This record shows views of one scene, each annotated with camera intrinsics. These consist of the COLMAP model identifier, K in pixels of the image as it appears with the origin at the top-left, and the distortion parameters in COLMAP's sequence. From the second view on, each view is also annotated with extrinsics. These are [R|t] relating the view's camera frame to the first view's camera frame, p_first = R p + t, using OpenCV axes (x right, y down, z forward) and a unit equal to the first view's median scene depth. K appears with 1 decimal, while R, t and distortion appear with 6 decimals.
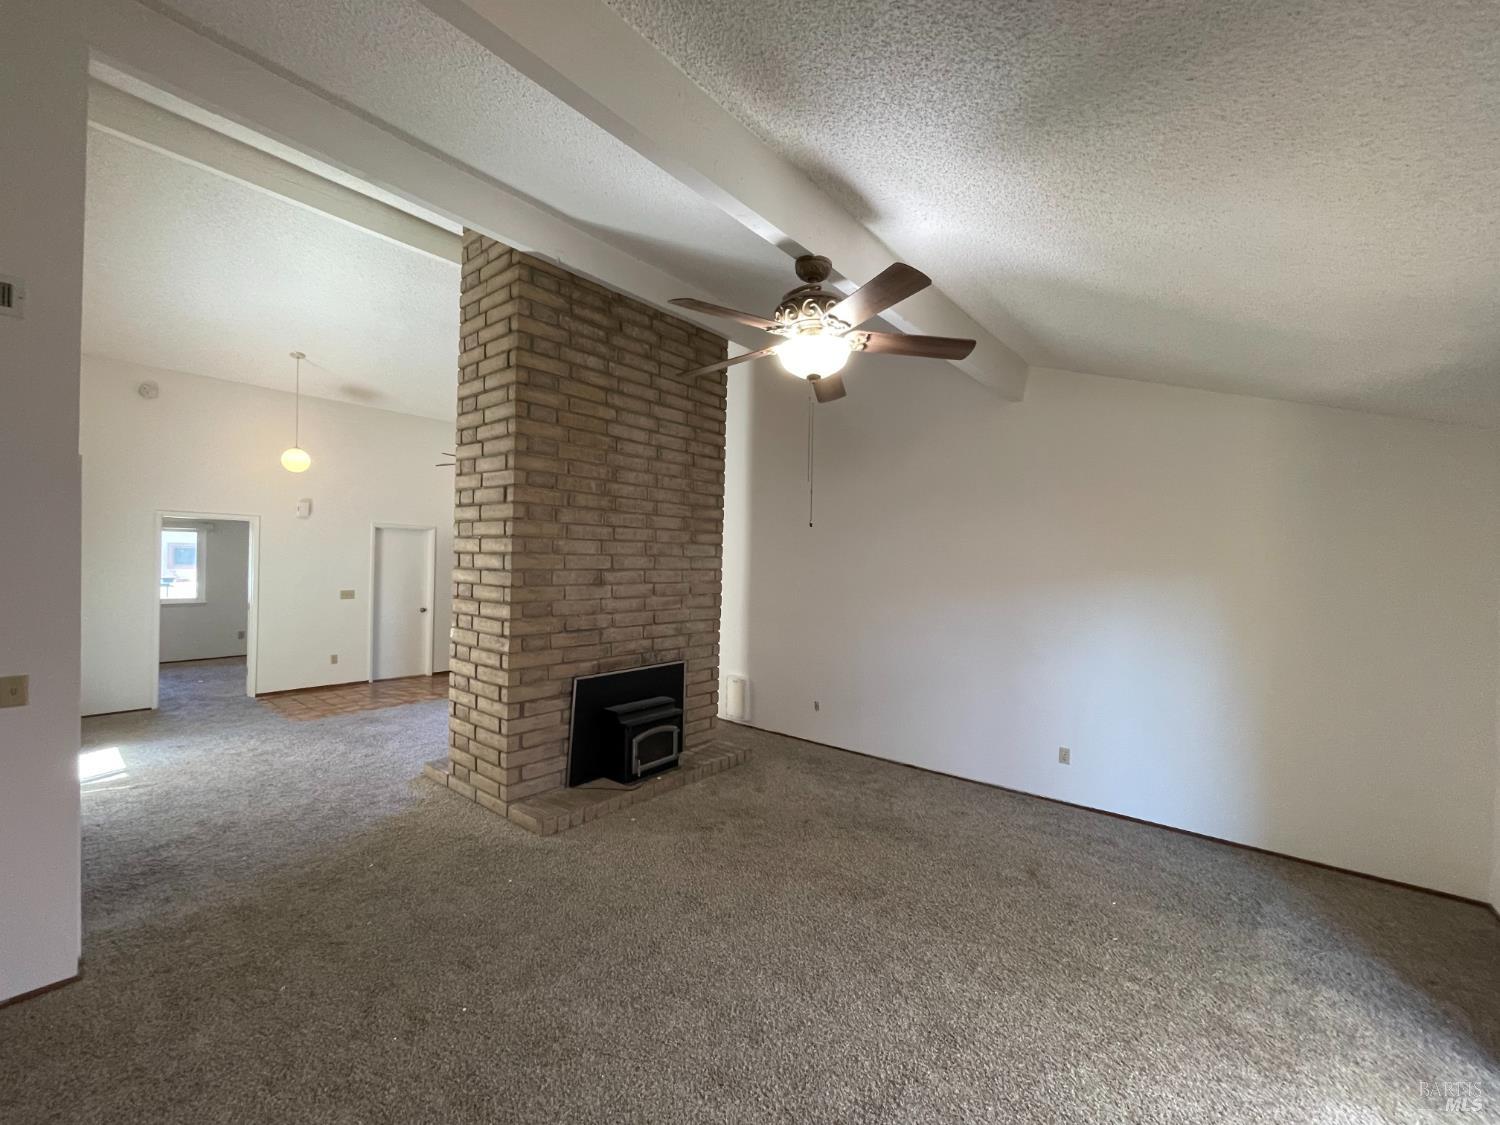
lens RADIAL K [[608.2, 0, 754.2], [0, 608.2, 562.3], [0, 0, 1]] dist [-0.001722, -0.000185]
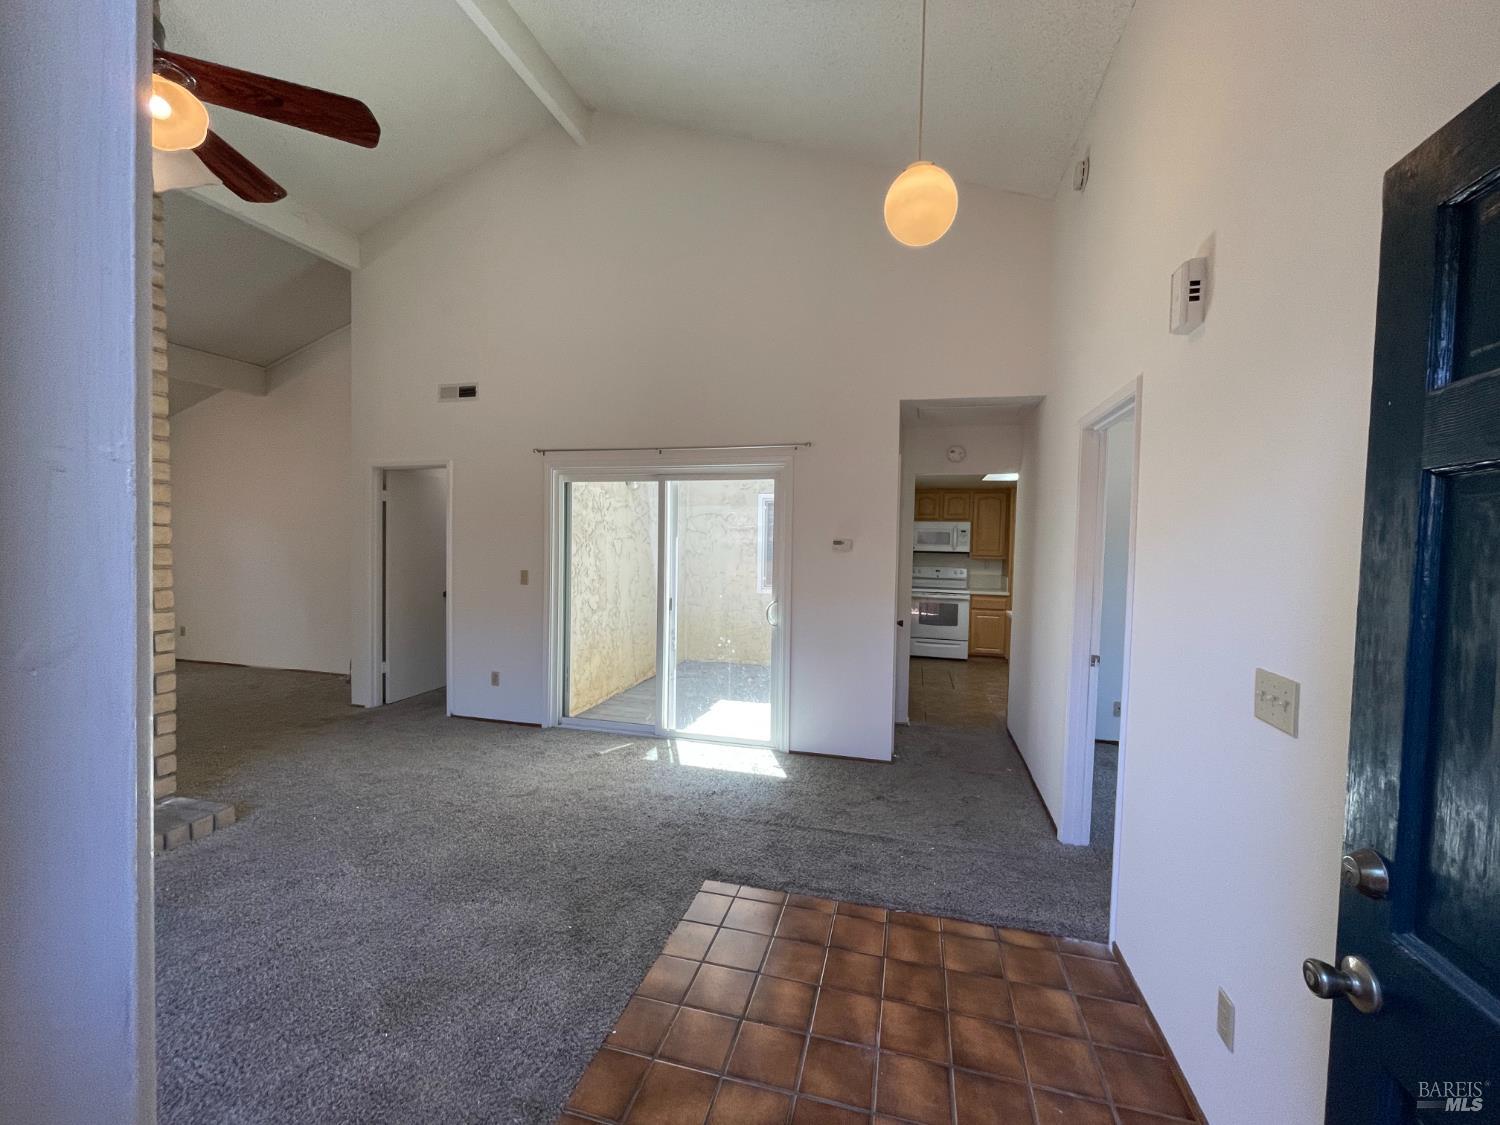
lens RADIAL K [[608.2, 0, 754.2], [0, 608.2, 562.3], [0, 0, 1]] dist [-0.001722, -0.000185]
pose [[-0.909670, -0.025304, -0.414561, -0.795532], [-0.040364, 0.998804, 0.027604, 0.027959], [0.413367, 0.041844, -0.909603, 1.858279]]
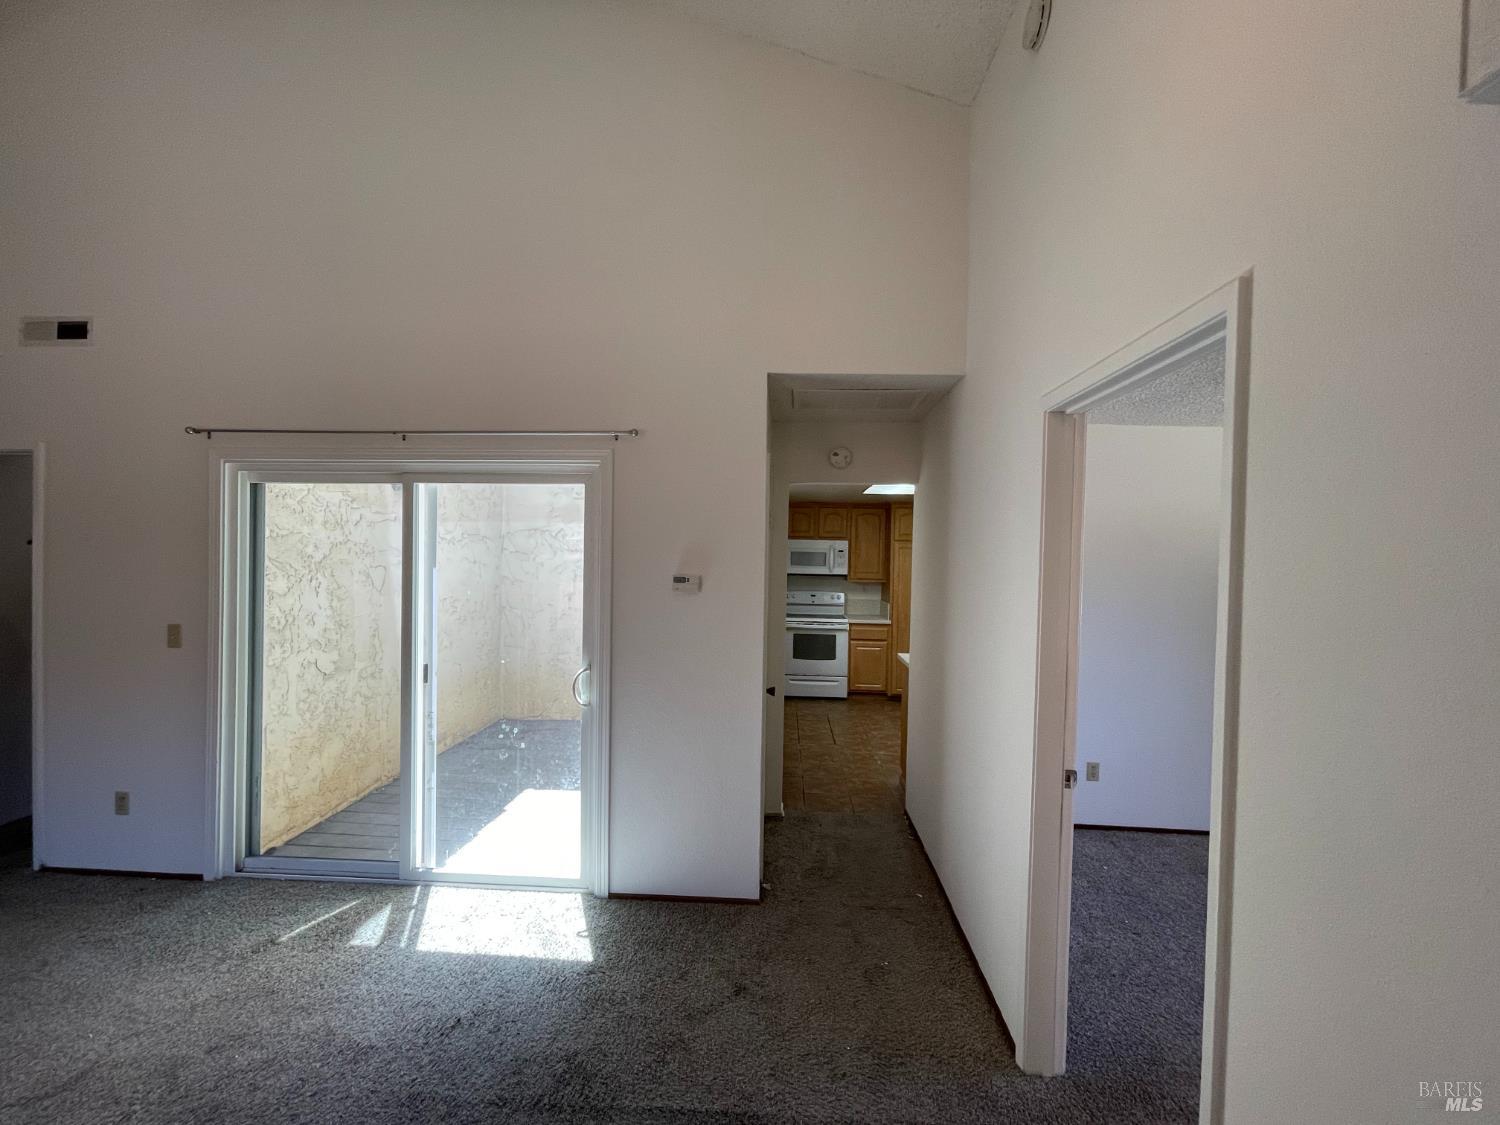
lens RADIAL K [[608.2, 0, 754.2], [0, 608.2, 562.3], [0, 0, 1]] dist [-0.001722, -0.000185]
pose [[-0.805963, -0.029965, -0.591206, -0.979884], [-0.037461, 0.999298, 0.000420, -0.001552], [0.590779, 0.022486, -0.806520, 1.625068]]
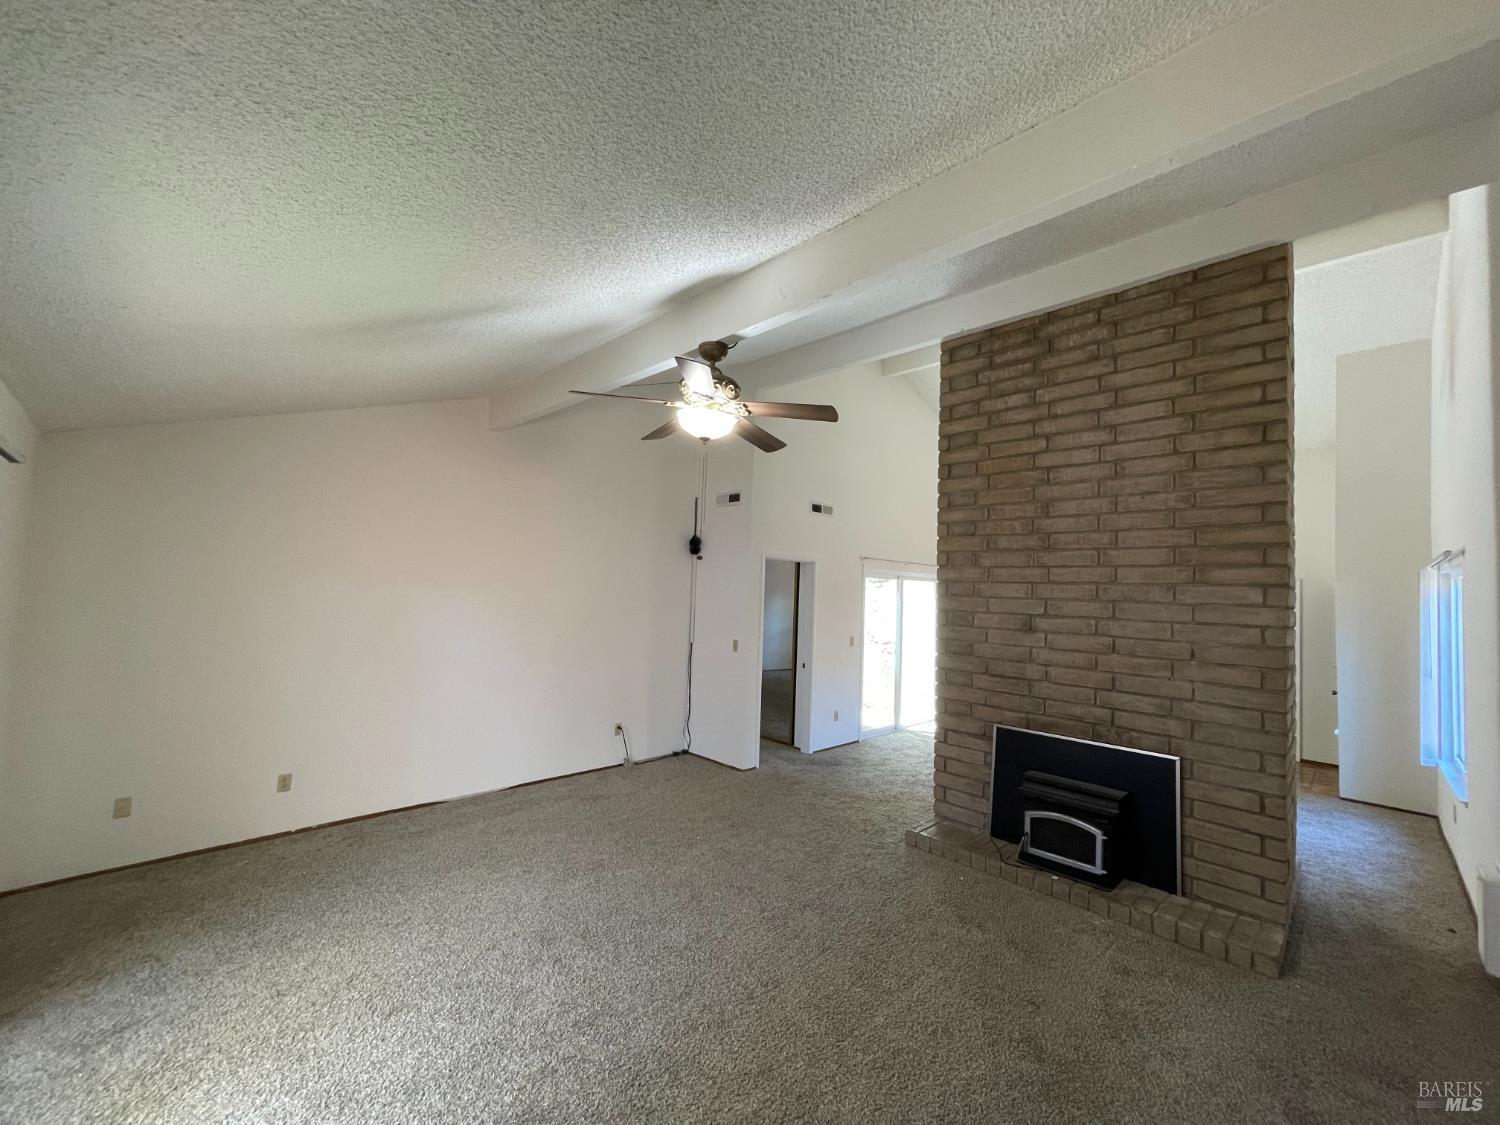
lens RADIAL K [[608.2, 0, 754.2], [0, 608.2, 562.3], [0, 0, 1]] dist [-0.001722, -0.000185]
pose [[-0.104654, -0.071134, -0.991961, 0.688530], [-0.043940, 0.996795, -0.066845, 0.012316], [0.993538, 0.036591, -0.107444, 0.661582]]
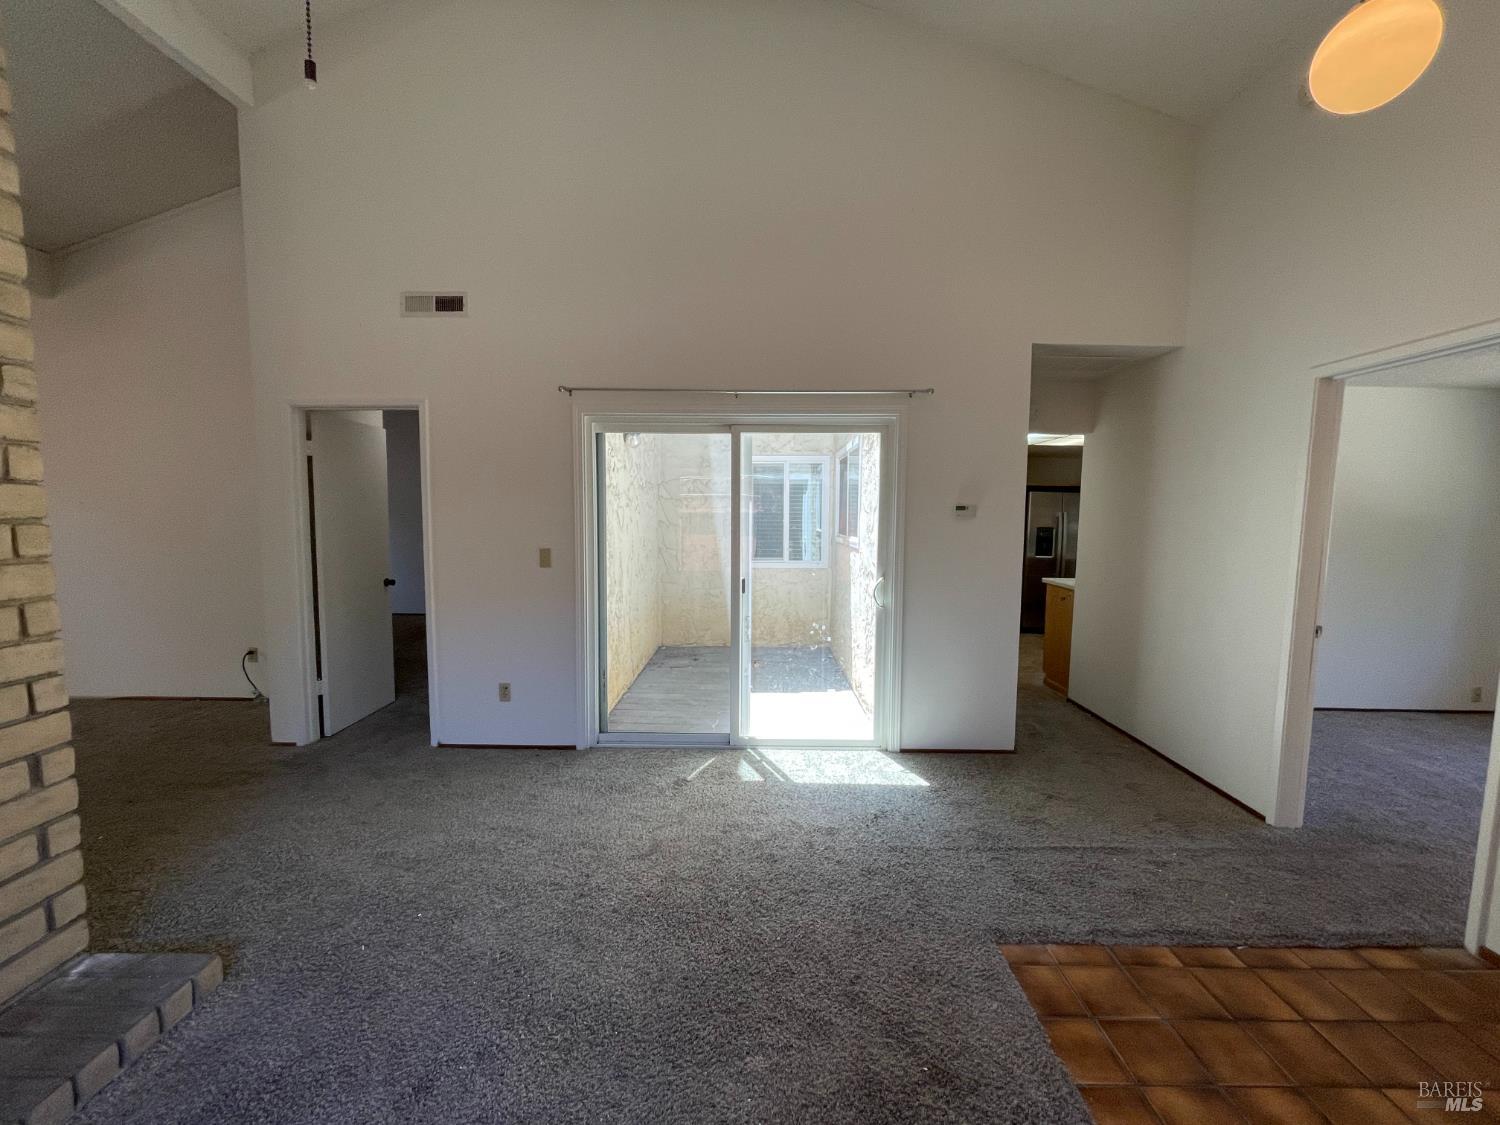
lens RADIAL K [[608.2, 0, 754.2], [0, 608.2, 562.3], [0, 0, 1]] dist [-0.001722, -0.000185]
pose [[-0.779952, 0.021103, -0.625483, -0.588326], [-0.028362, 0.997213, 0.069012, 0.041671], [0.625196, 0.071566, -0.777180, 1.537636]]
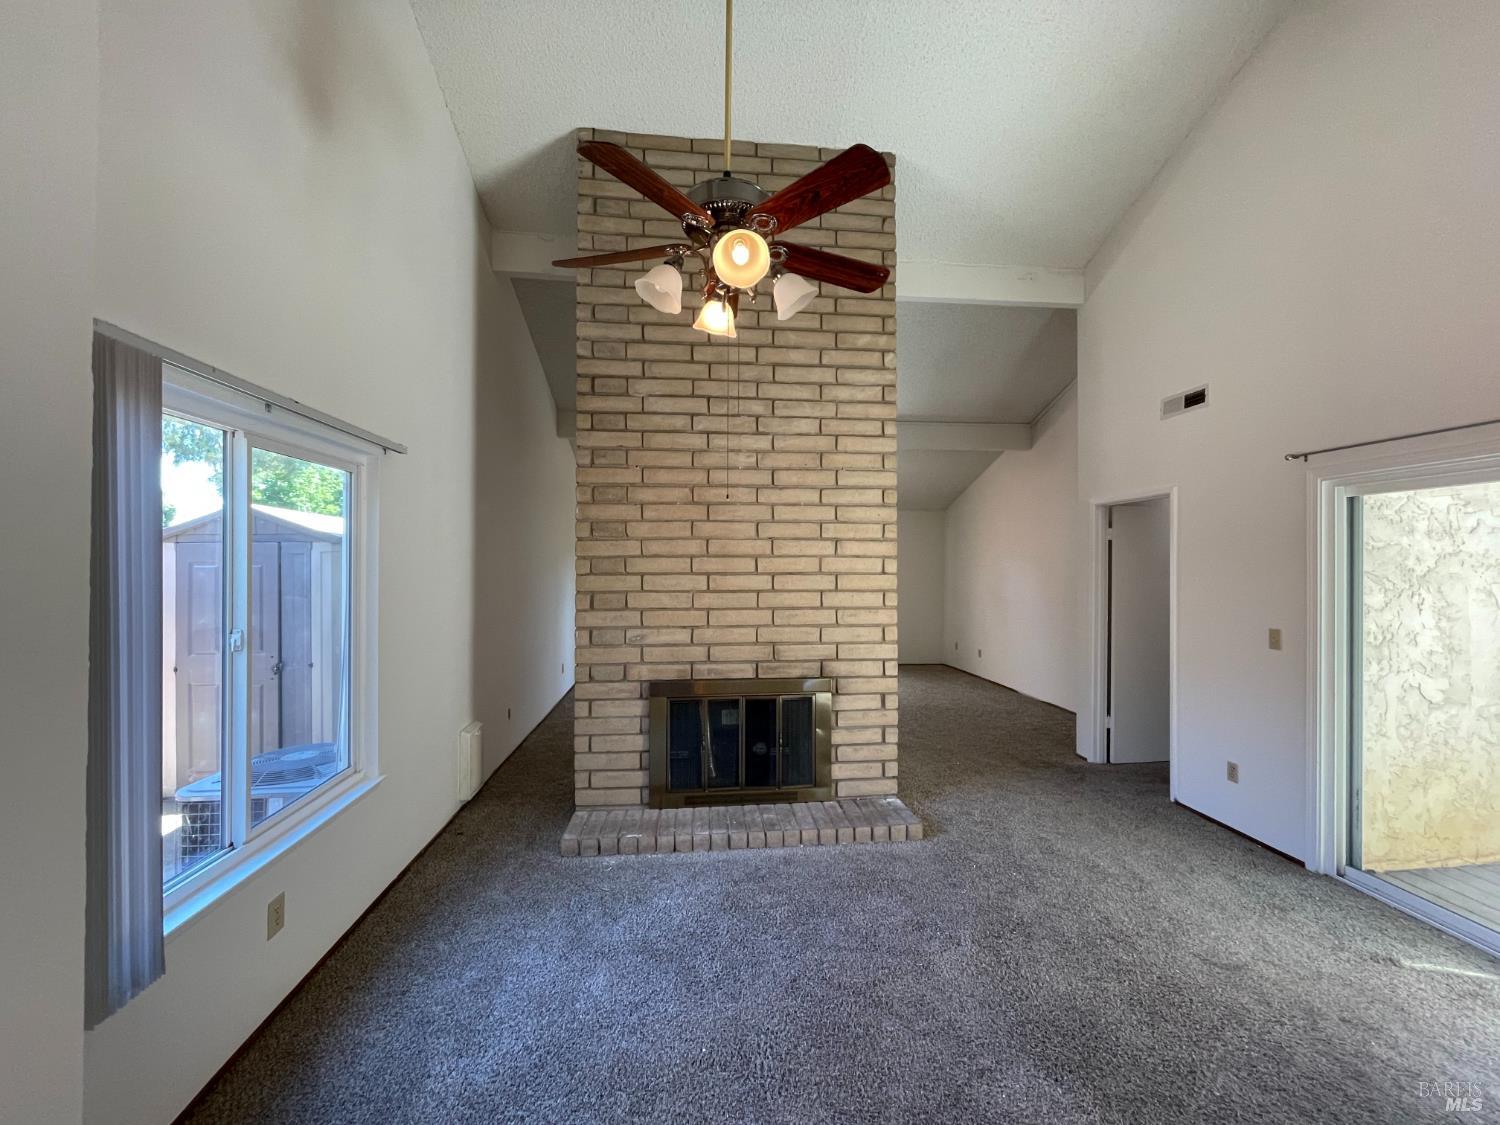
lens RADIAL K [[608.2, 0, 754.2], [0, 608.2, 562.3], [0, 0, 1]] dist [-0.001722, -0.000185]
pose [[-0.714618, -0.022317, 0.699159, -0.929275], [-0.017164, 0.999749, 0.014368, 0.006601], [-0.699304, -0.001732, -0.714822, 1.708767]]
